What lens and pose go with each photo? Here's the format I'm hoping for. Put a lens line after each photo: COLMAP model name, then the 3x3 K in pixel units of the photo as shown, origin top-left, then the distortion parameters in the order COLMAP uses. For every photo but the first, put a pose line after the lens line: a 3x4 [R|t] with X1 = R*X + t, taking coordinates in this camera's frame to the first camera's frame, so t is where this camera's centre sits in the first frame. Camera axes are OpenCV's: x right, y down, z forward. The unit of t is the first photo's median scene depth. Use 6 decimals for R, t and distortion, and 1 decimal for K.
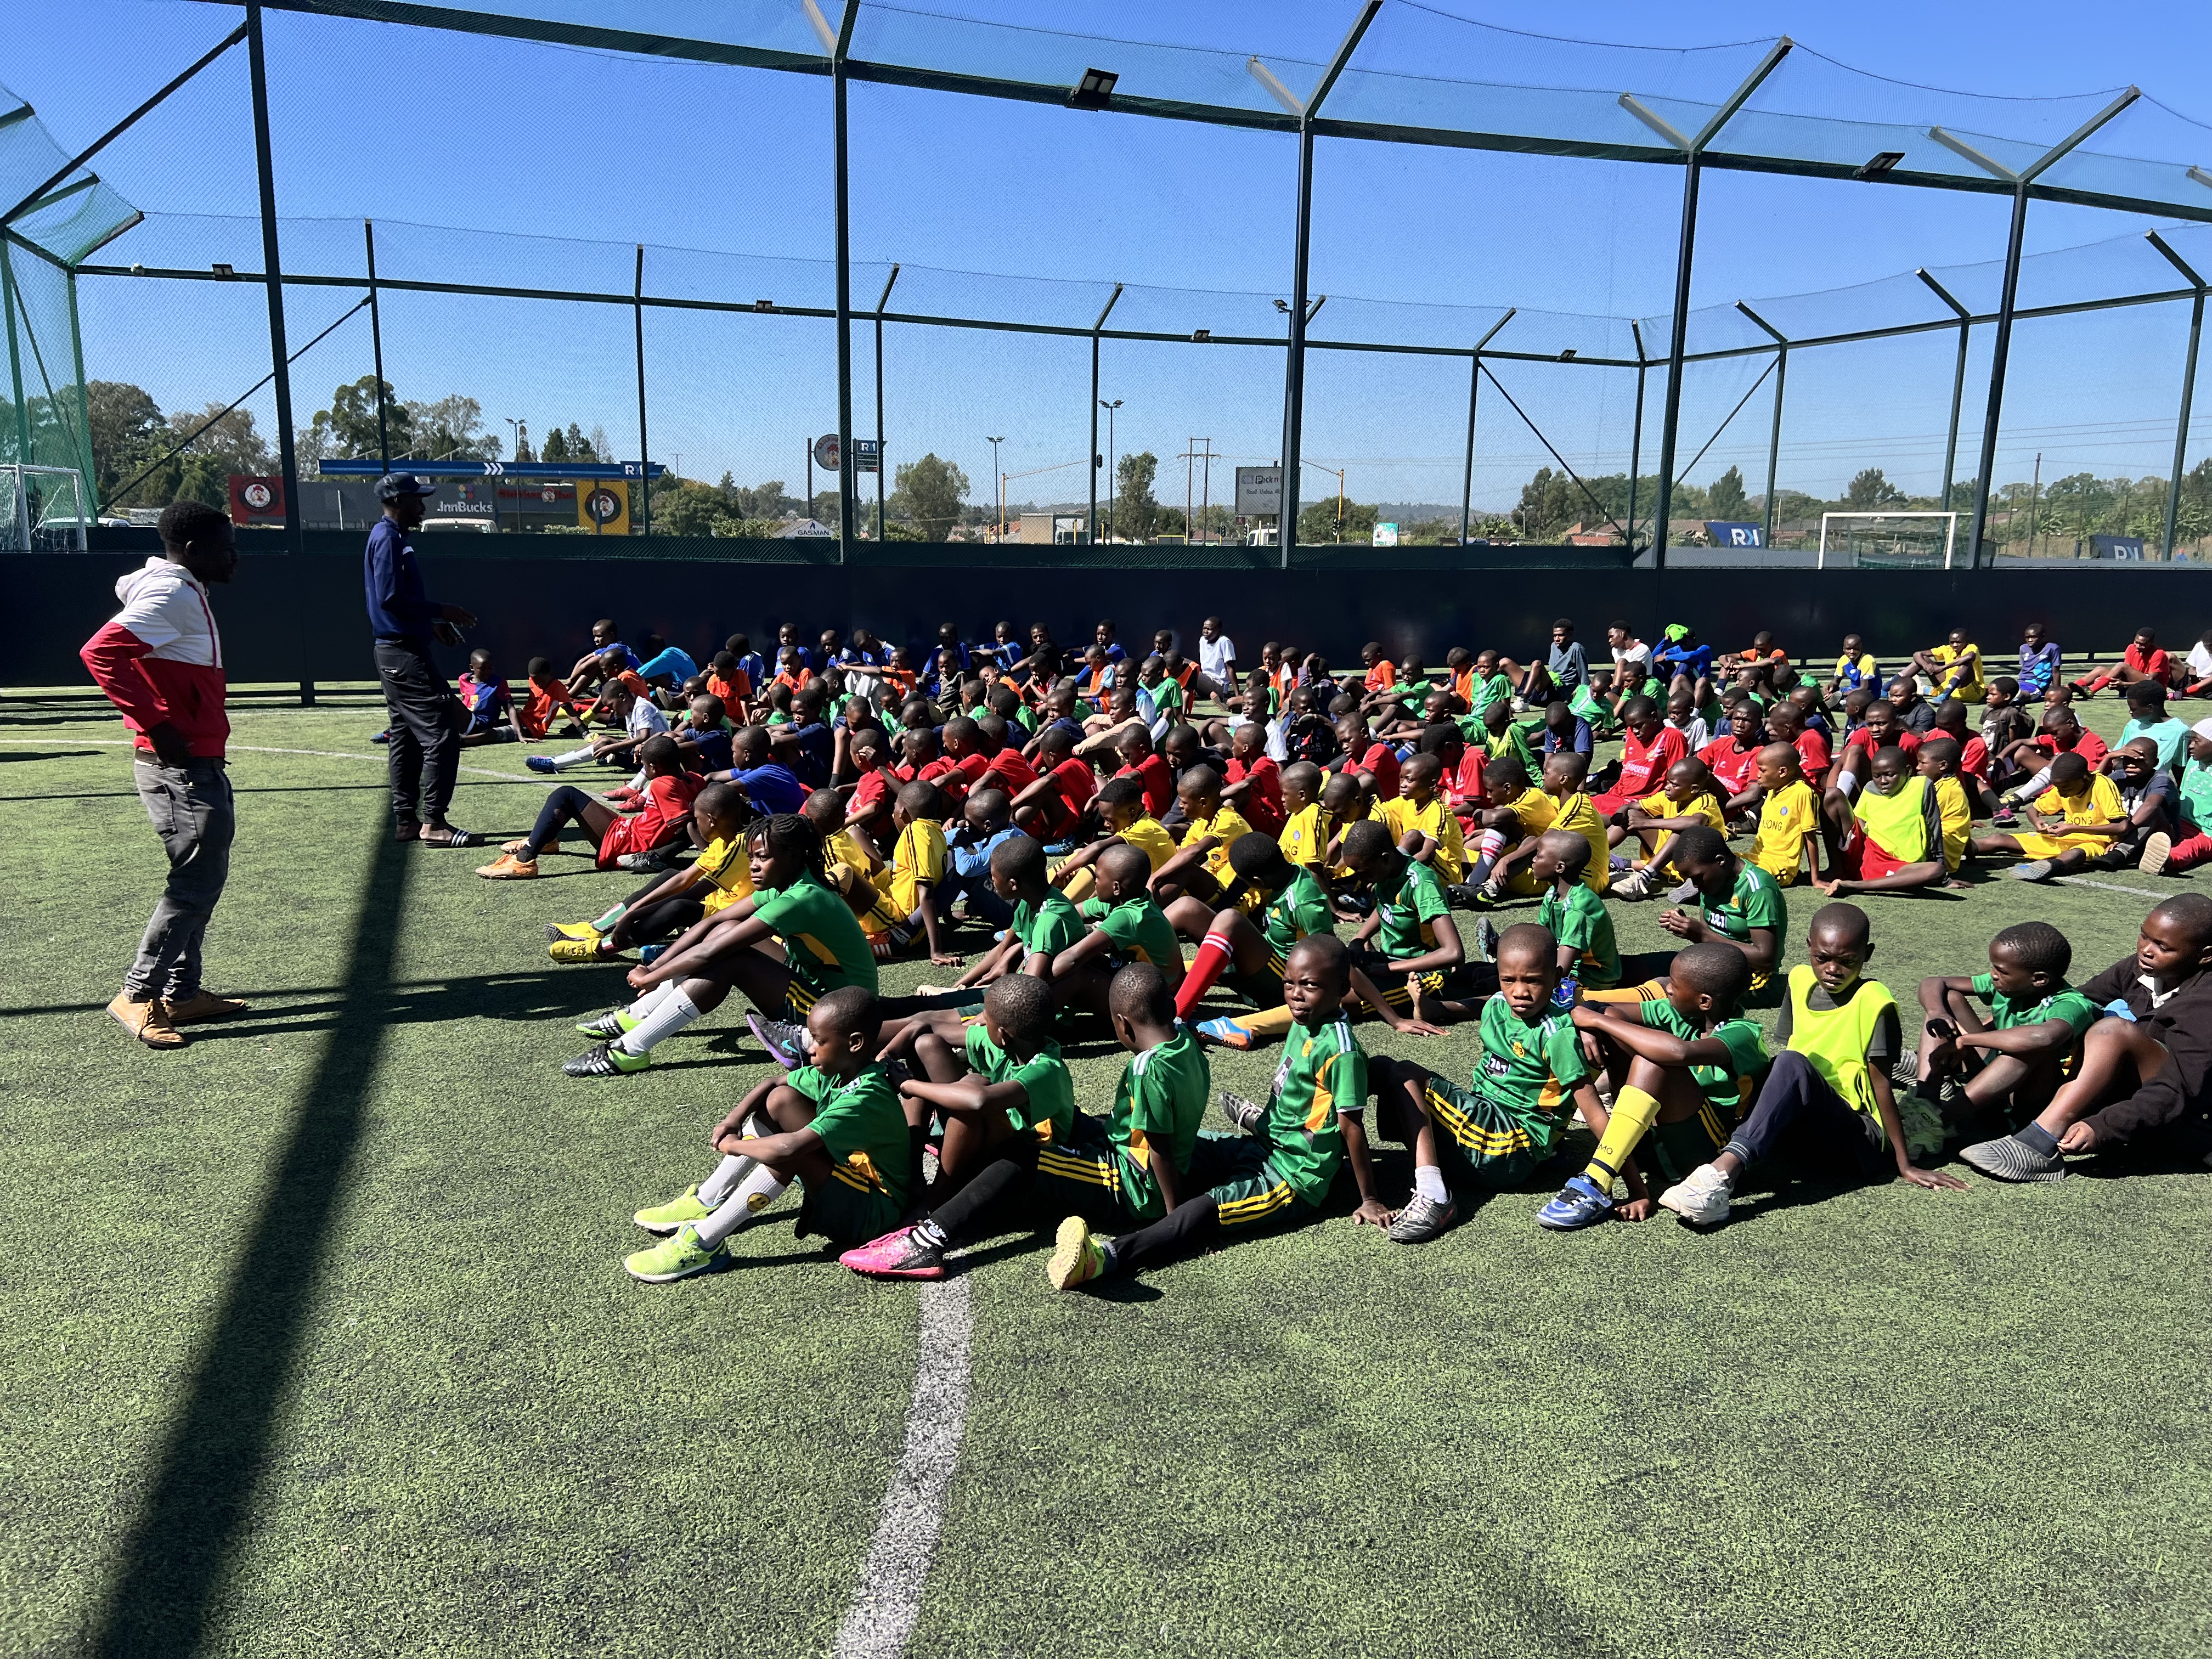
lens RADIAL K [[1668.3, 0, 1089.7], [0, 1668.3, 833.8], [0, 0, 1]] dist [0.058831, -0.060233]
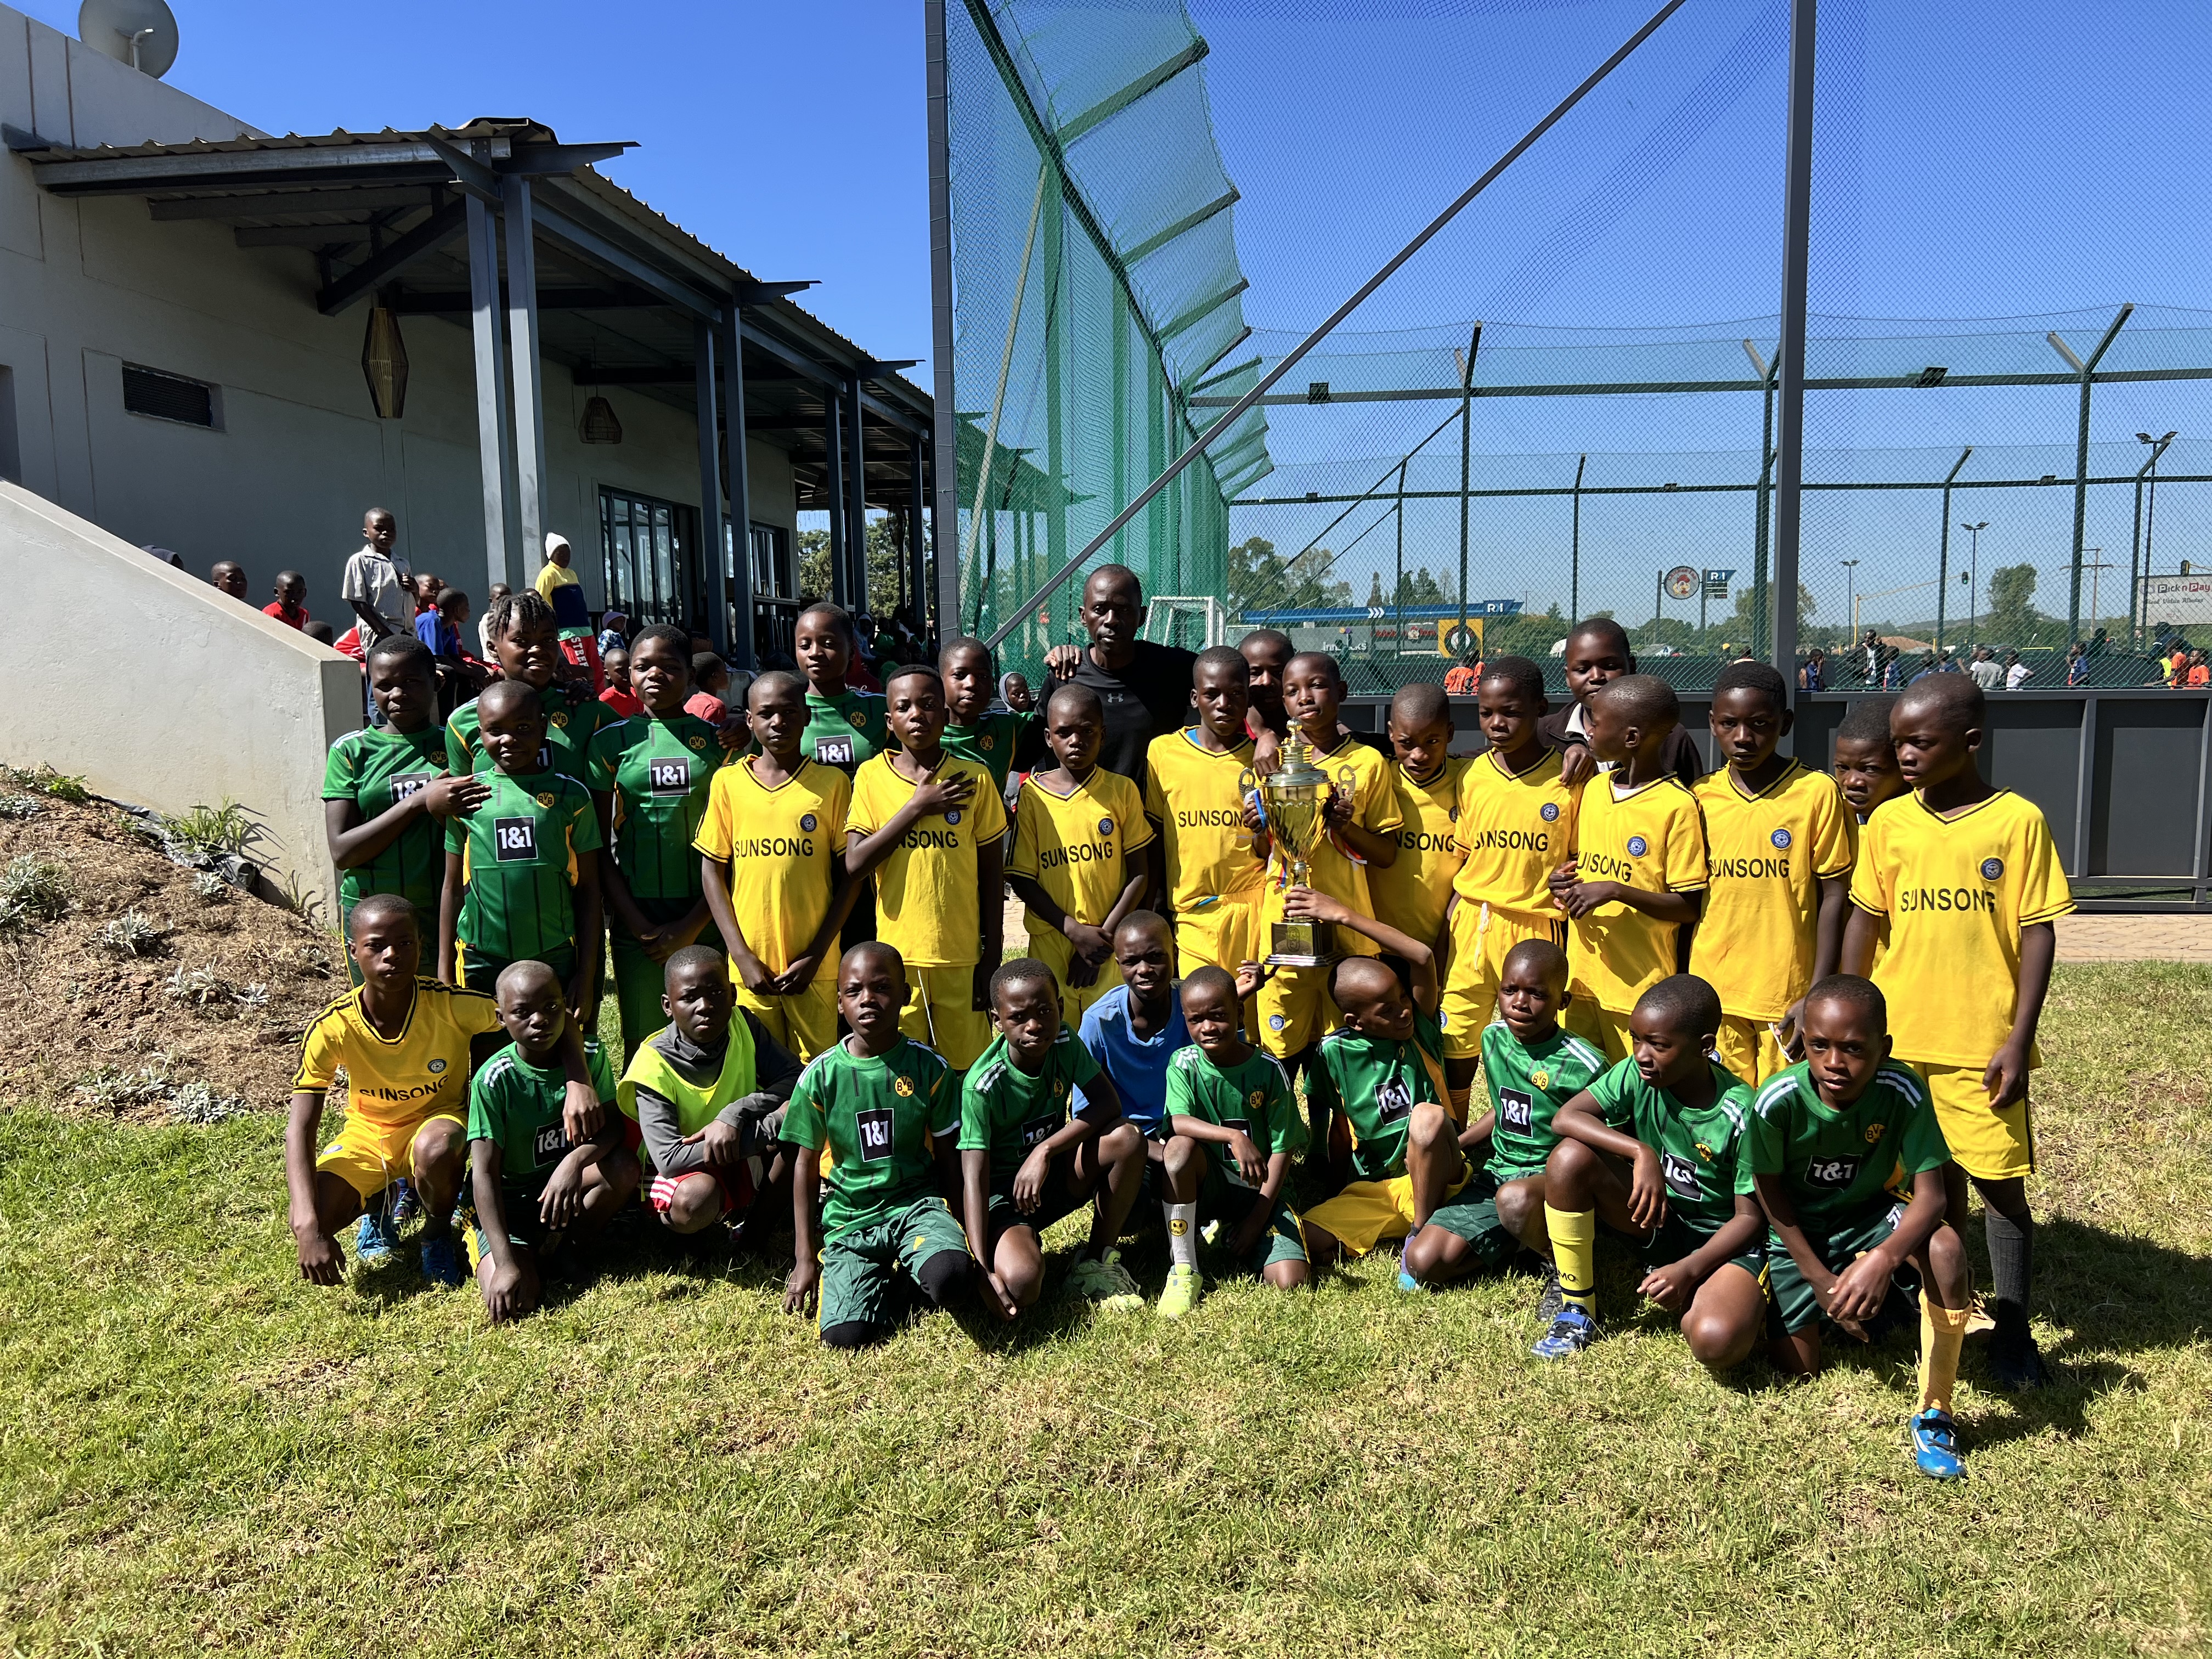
lens RADIAL K [[1668.3, 0, 1101.5], [0, 1668.3, 825.5], [0, 0, 1]] dist [0.058831, -0.060233]
pose [[0.891787, 0.020557, -0.451989, 0.015015], [-0.057583, 0.996001, -0.068314, 0.070319], [0.448777, 0.086948, 0.889404, -0.354909]]
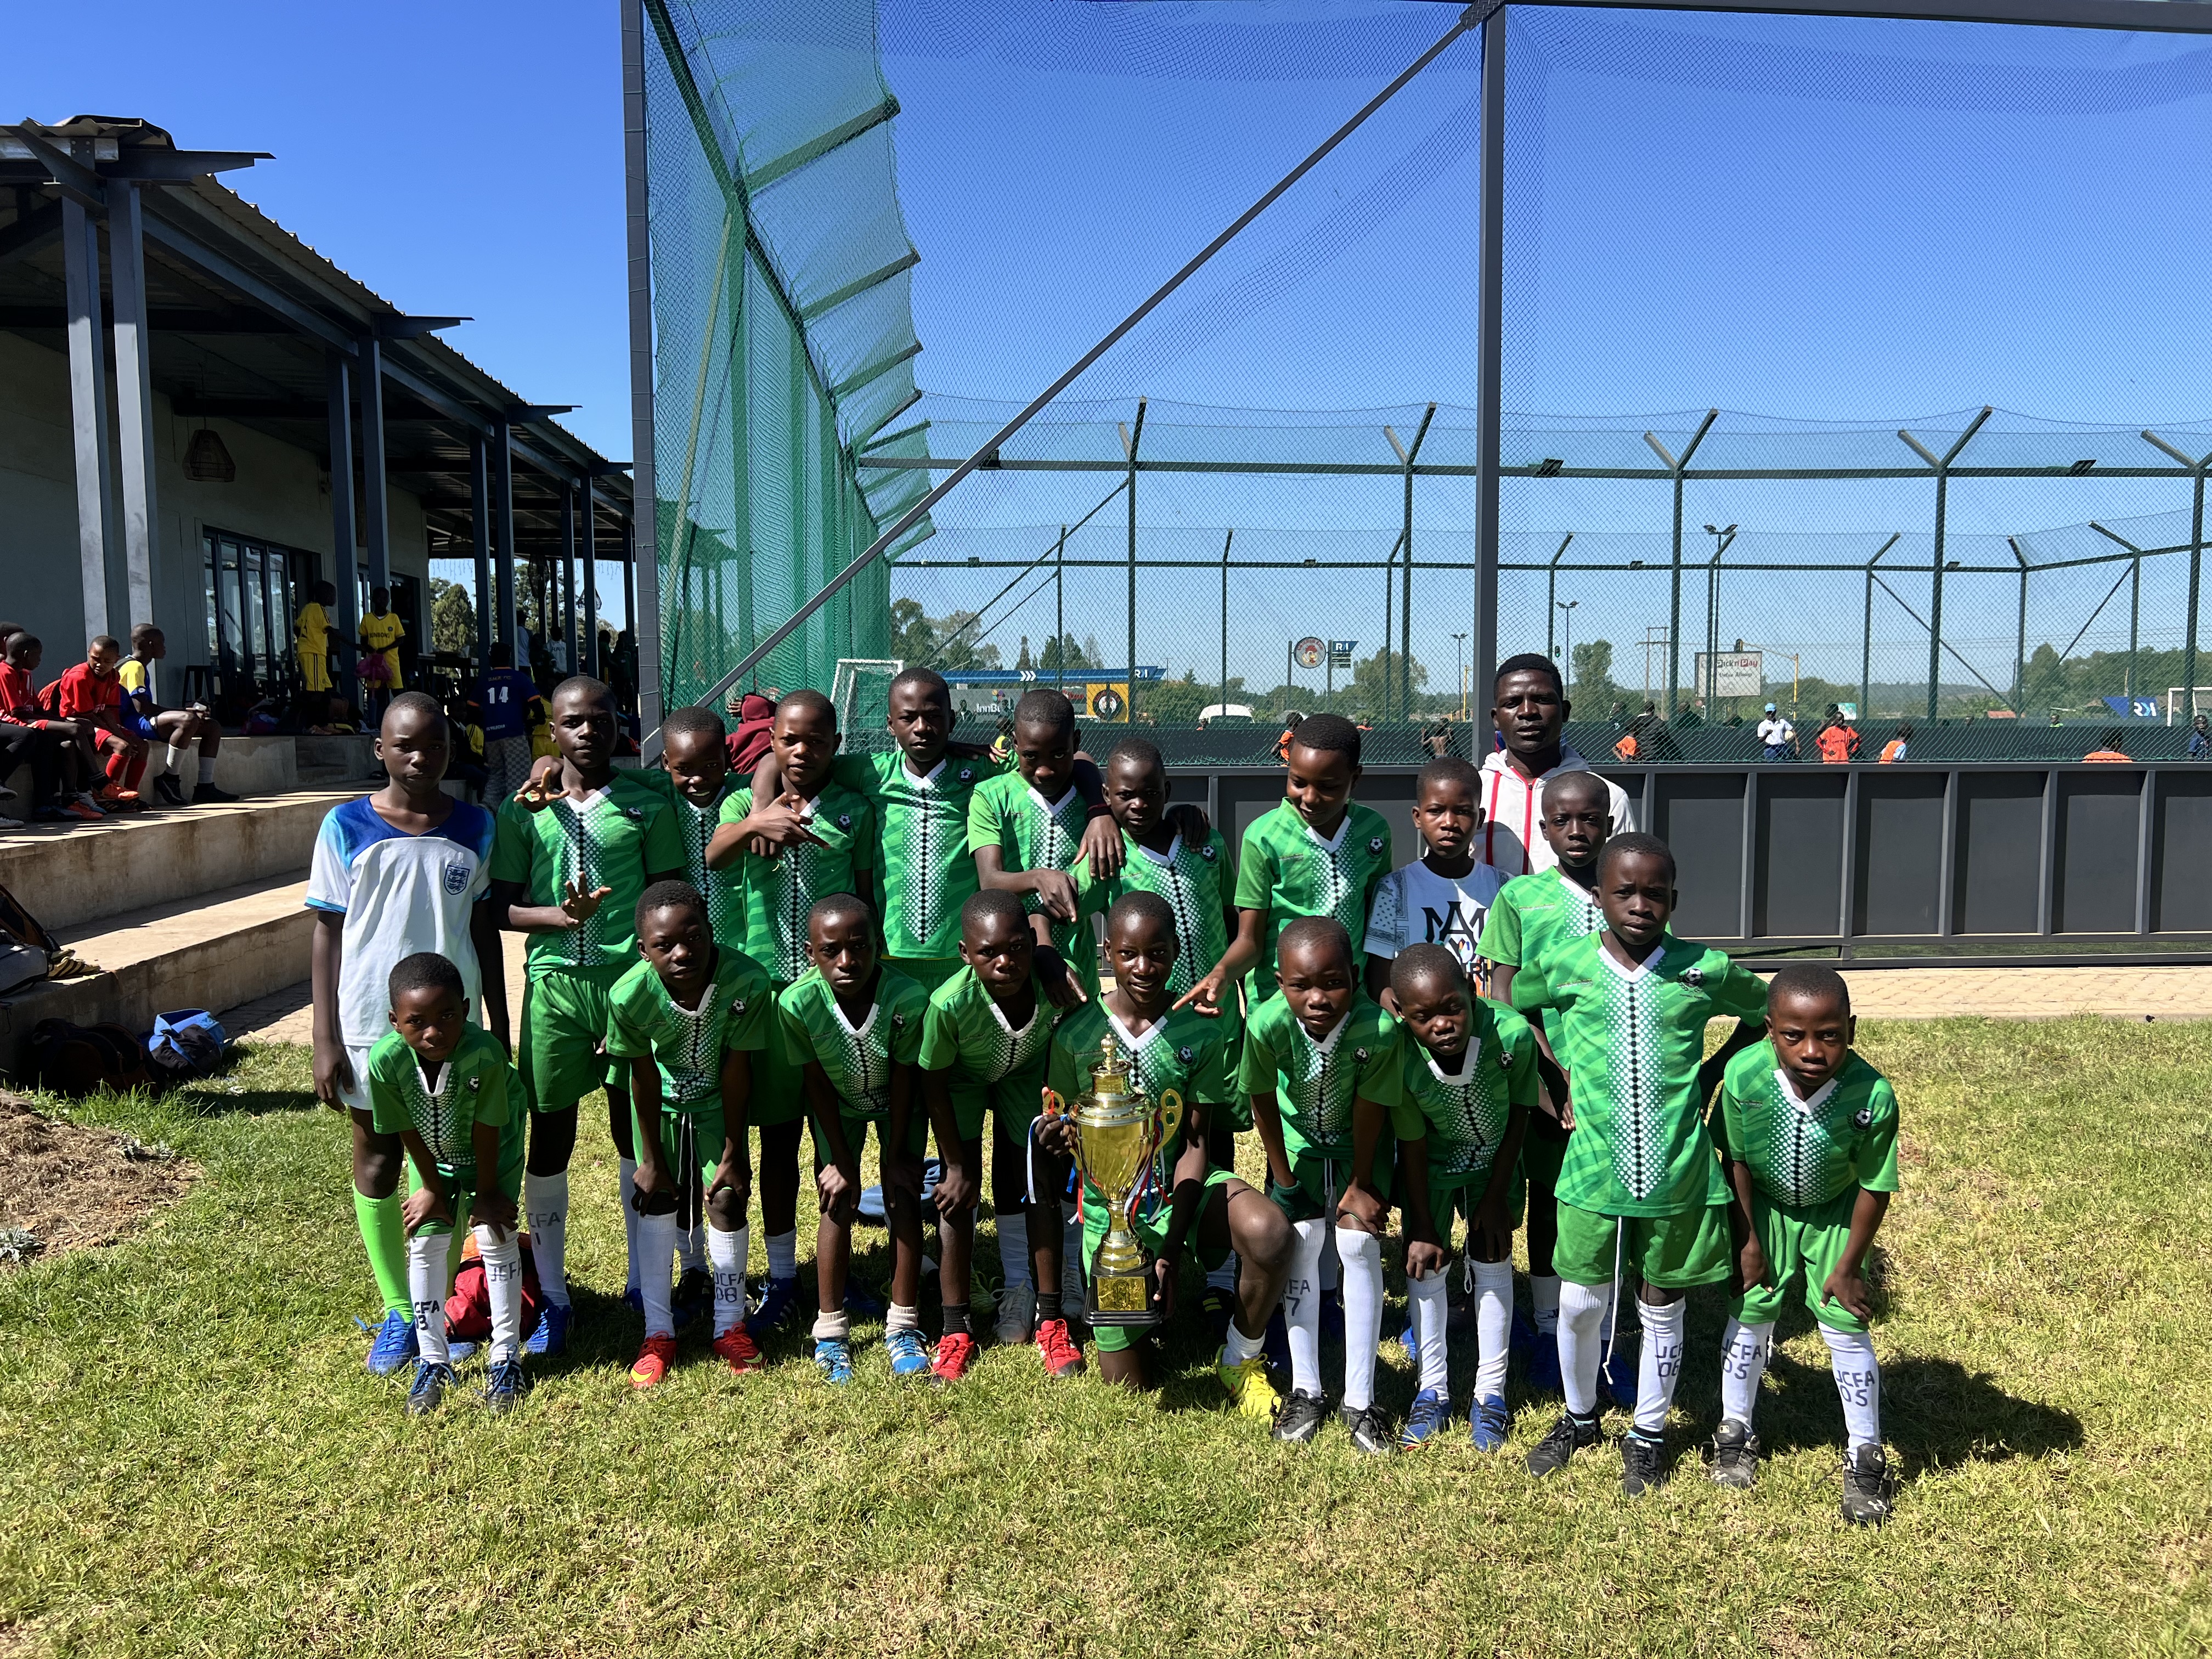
lens RADIAL K [[1668.3, 0, 1099.6], [0, 1668.3, 836.9], [0, 0, 1]] dist [0.058831, -0.060233]
pose [[0.966128, 0.000641, -0.258062, 0.000907], [-0.029131, 0.993876, -0.106591, 0.067877], [0.256413, 0.110498, 0.960230, -0.350931]]
